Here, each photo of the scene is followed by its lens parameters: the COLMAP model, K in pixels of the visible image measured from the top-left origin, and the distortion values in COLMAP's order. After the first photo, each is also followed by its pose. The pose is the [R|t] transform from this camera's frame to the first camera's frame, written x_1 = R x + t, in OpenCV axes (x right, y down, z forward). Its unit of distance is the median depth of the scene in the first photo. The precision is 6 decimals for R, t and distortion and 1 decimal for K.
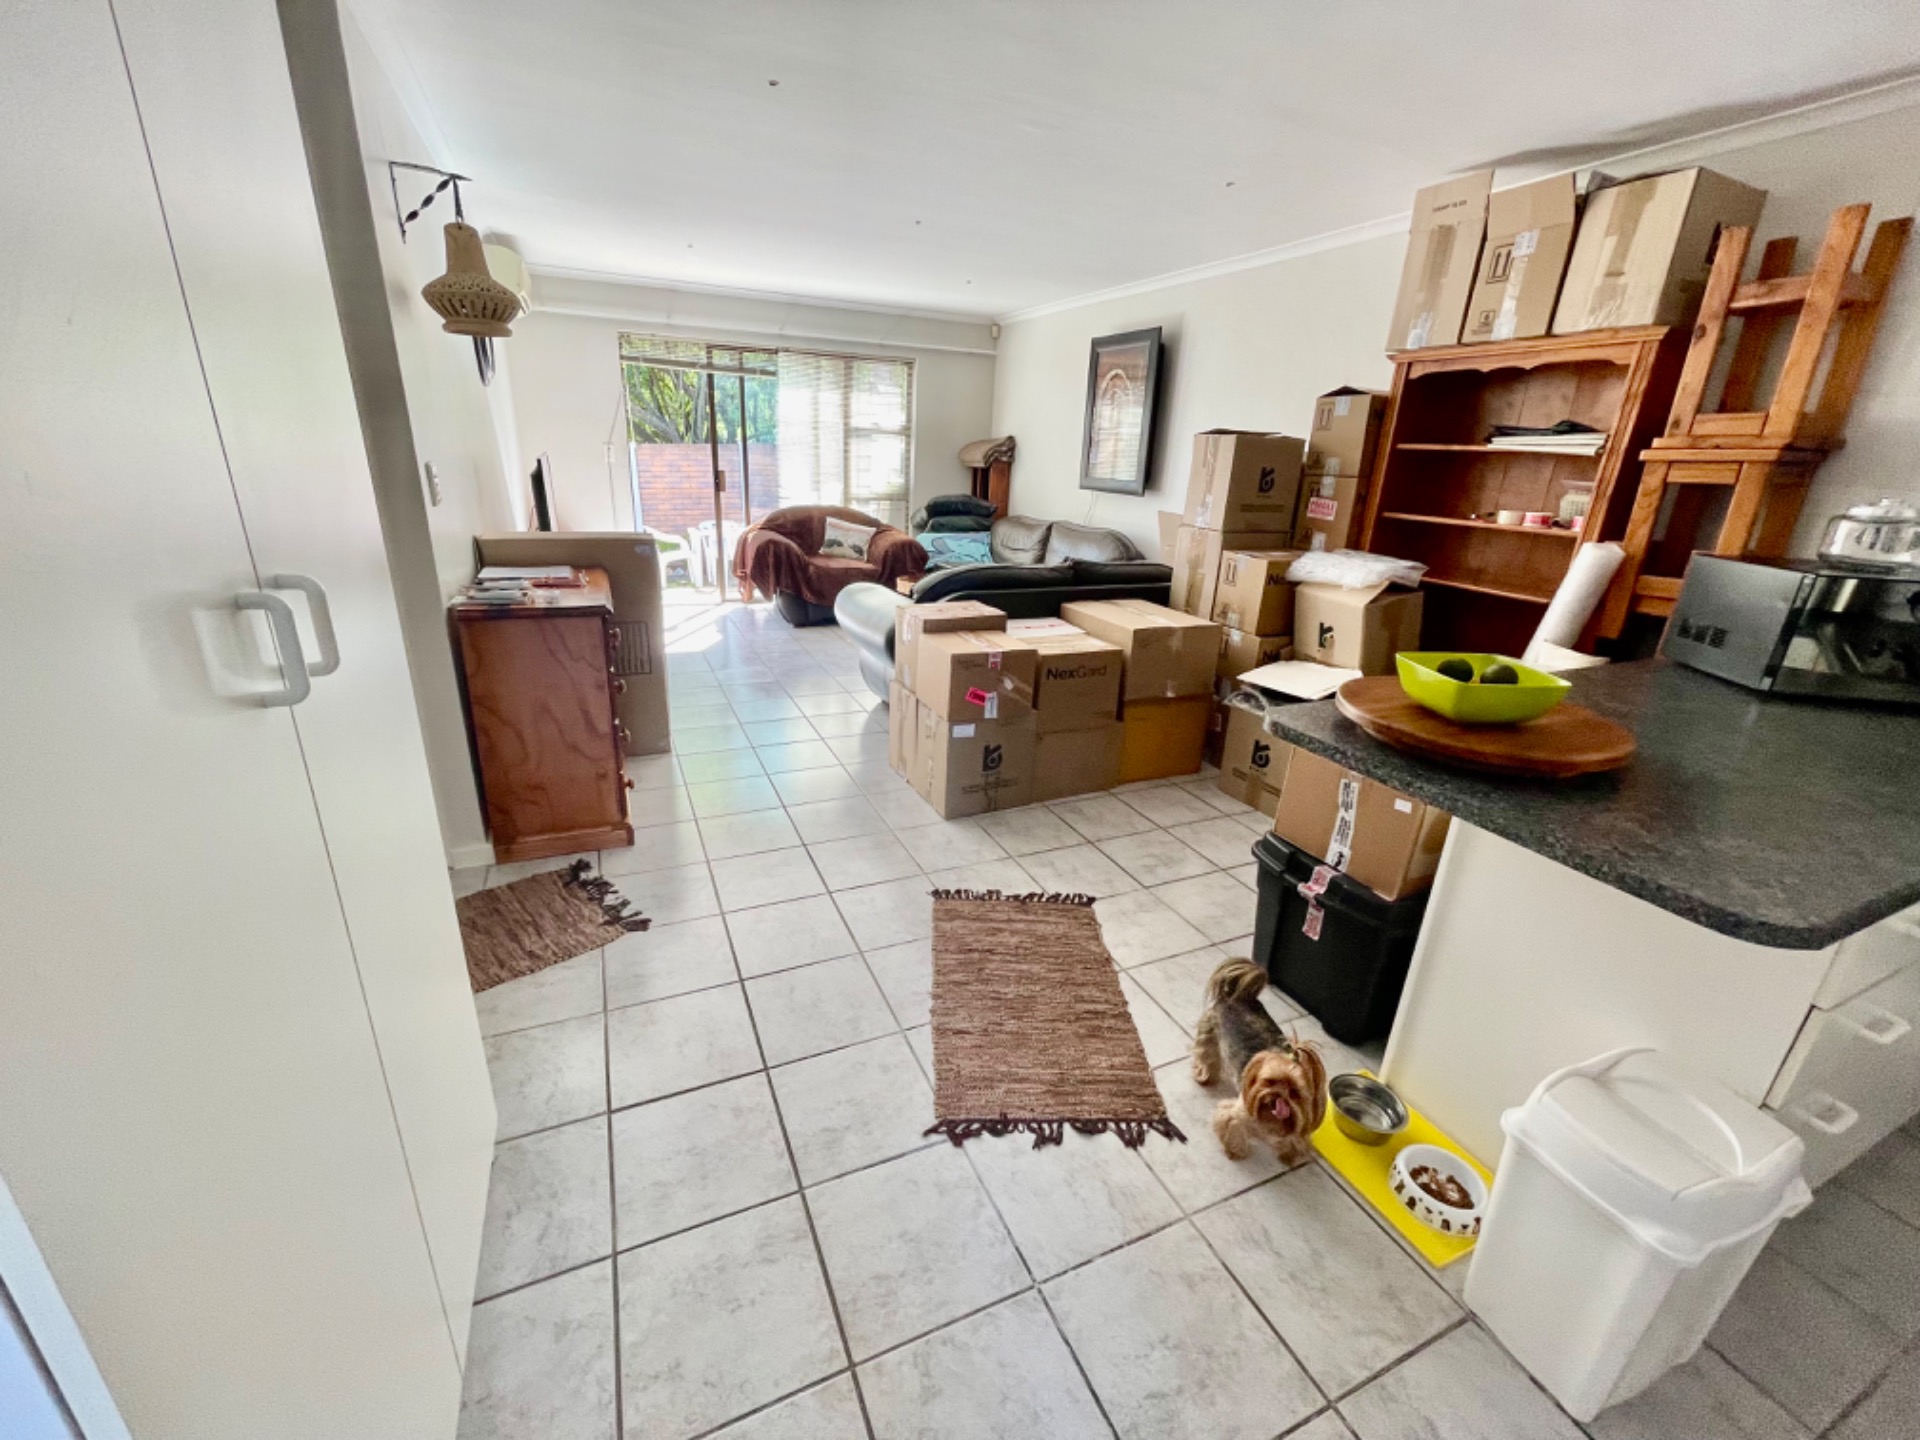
lens RADIAL K [[772.4, 0, 955.4], [0, 772.4, 717.3], [0, 0, 1]] dist [-0.009618, 0.003057]
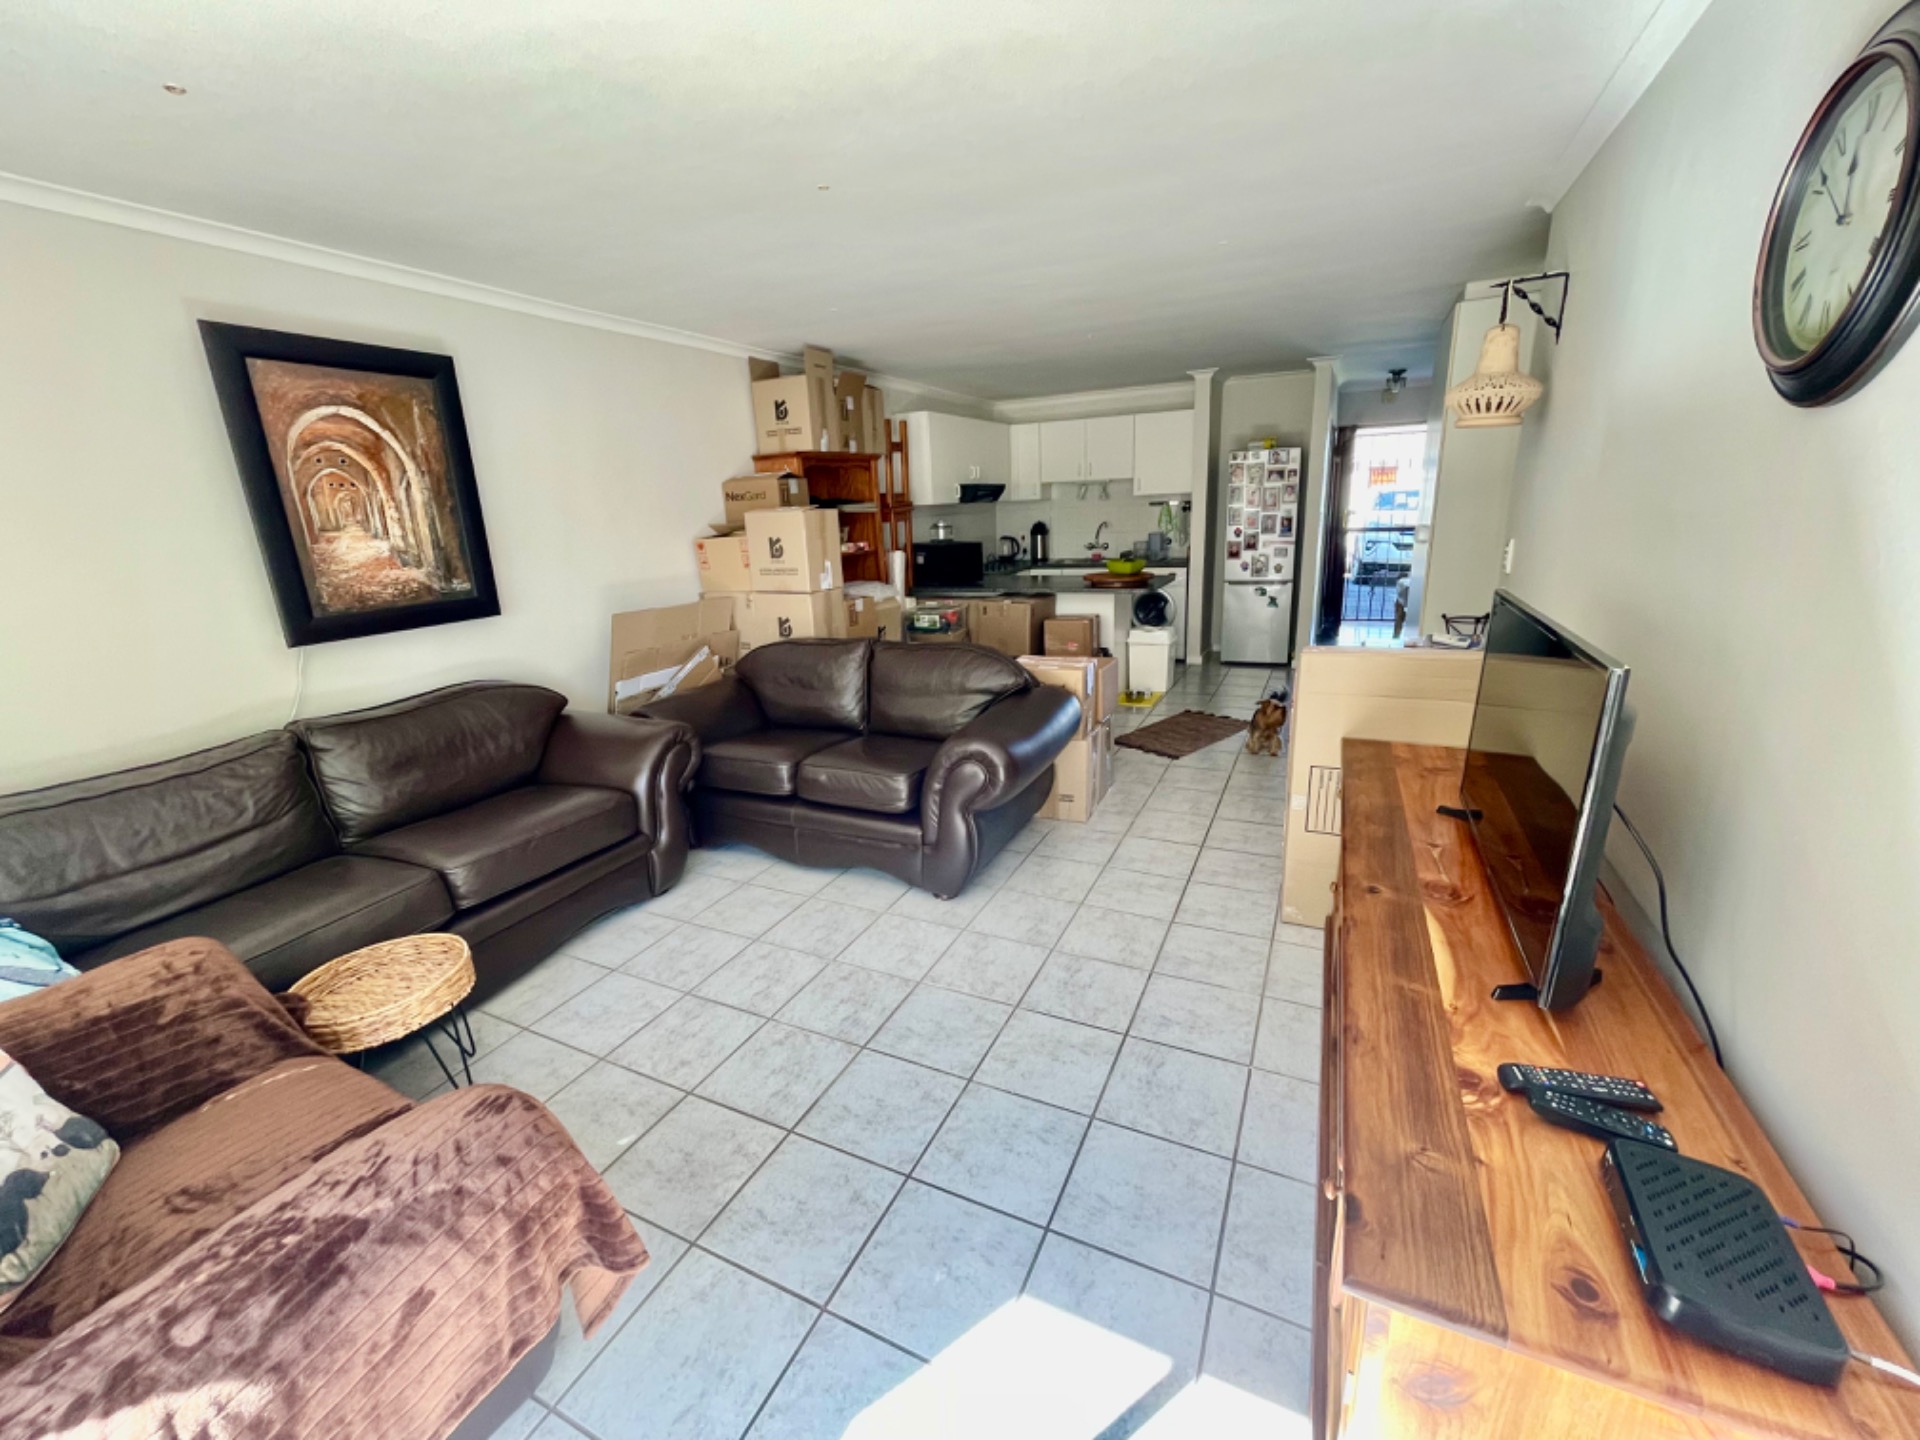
lens RADIAL K [[772.4, 0, 955.4], [0, 772.4, 717.3], [0, 0, 1]] dist [-0.009618, 0.003057]
pose [[-0.644657, -0.217985, 0.732734, -0.396799], [0.267870, 0.833306, 0.483576, -0.342710], [-0.716005, 0.508018, -0.478805, 0.875099]]
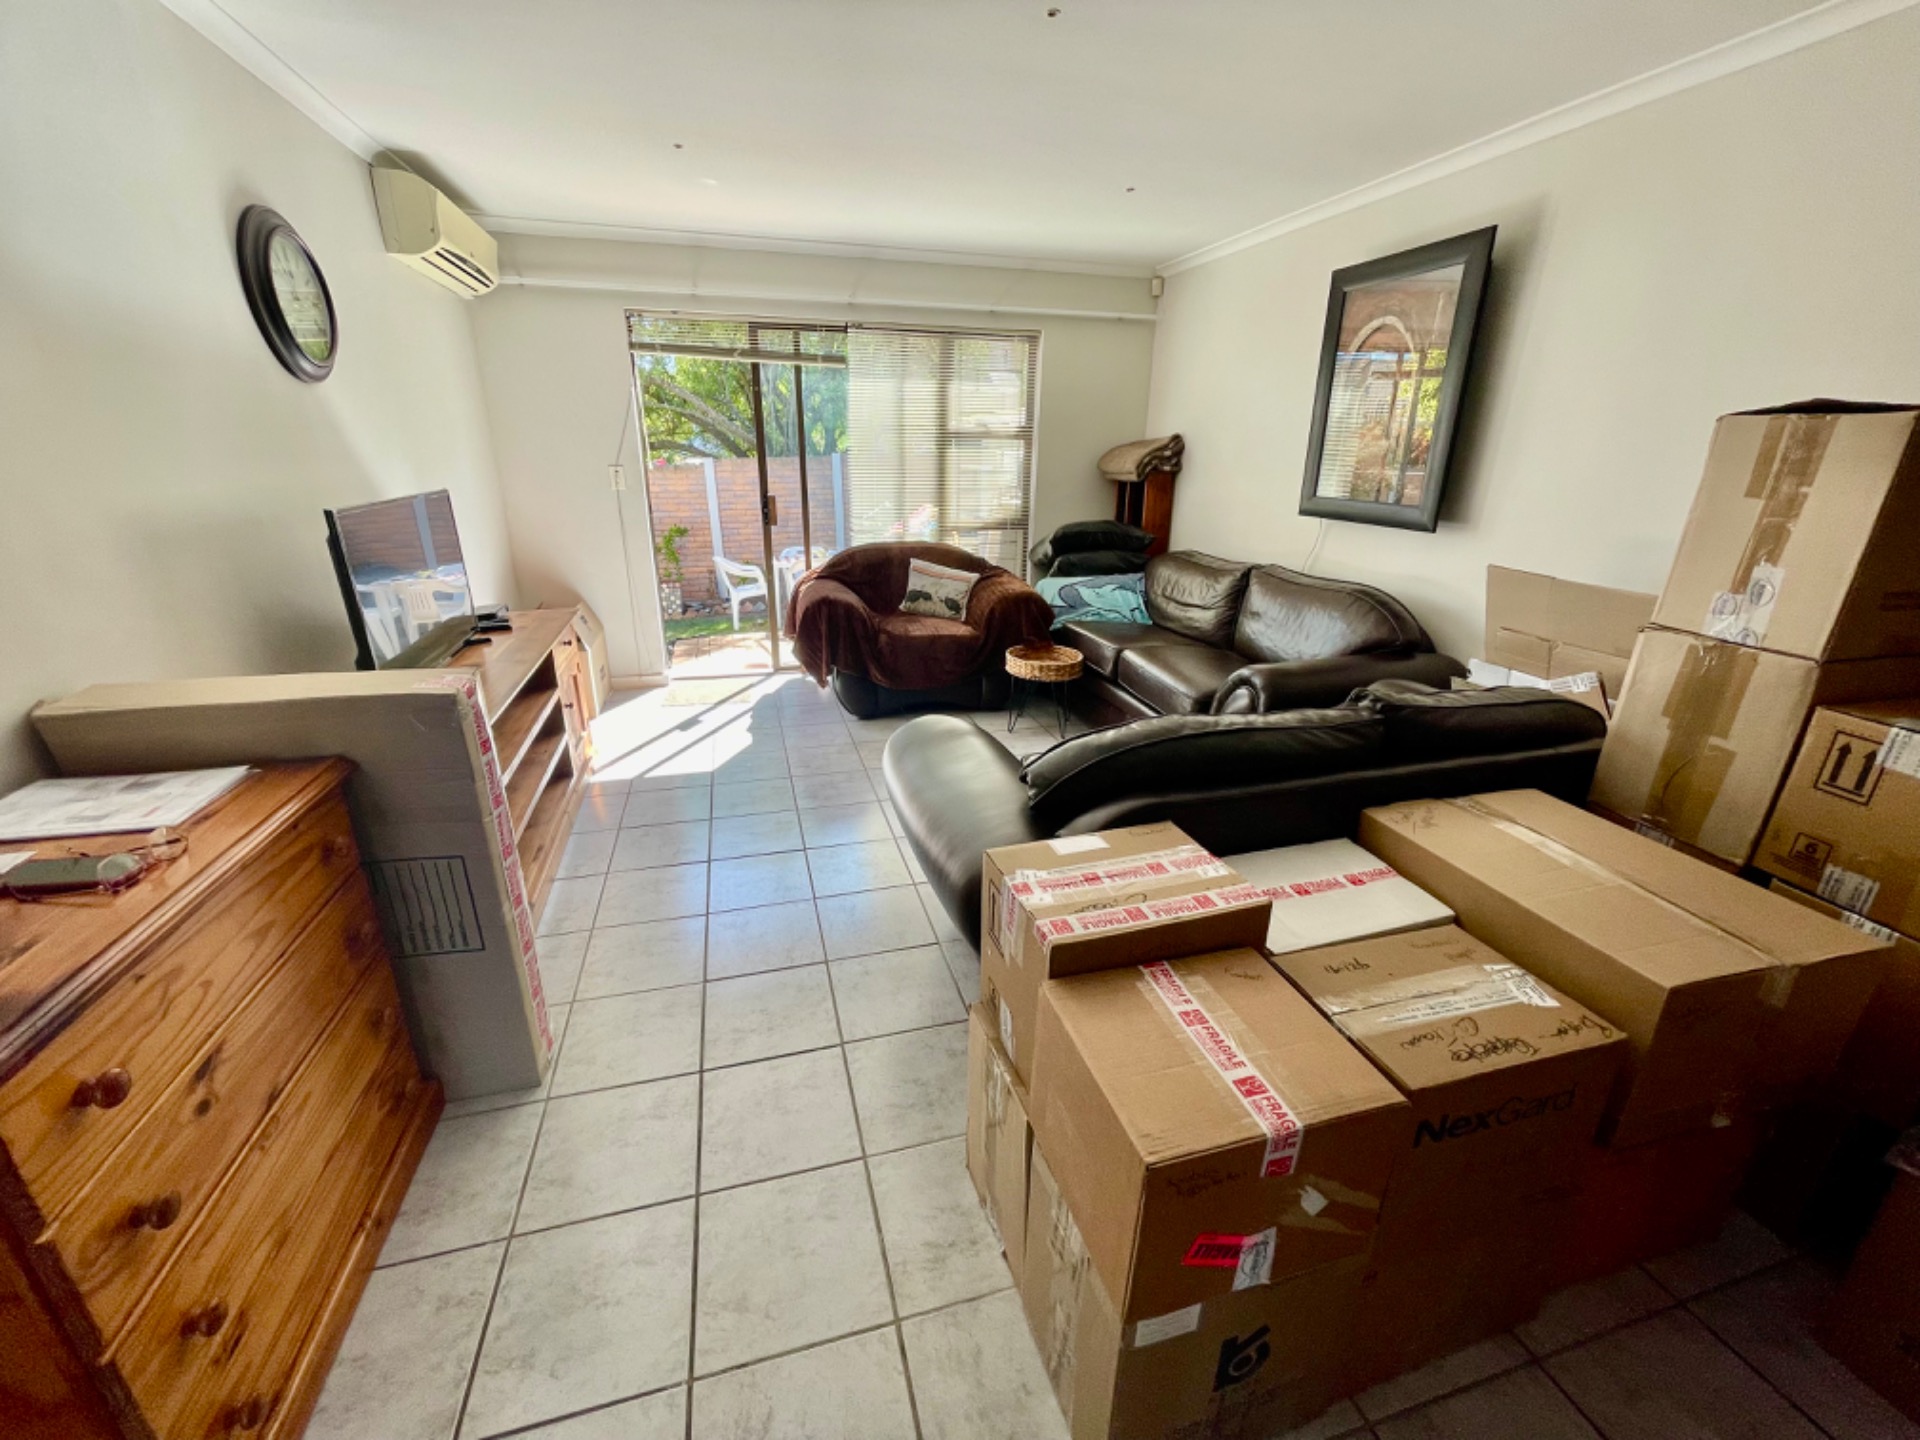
lens RADIAL K [[772.4, 0, 955.4], [0, 772.4, 717.3], [0, 0, 1]] dist [-0.009618, 0.003057]
pose [[0.988331, 0.019848, -0.151021, -0.016313], [-0.020484, 0.999787, -0.002658, -0.113319], [0.150936, 0.005721, 0.988527, 0.308231]]
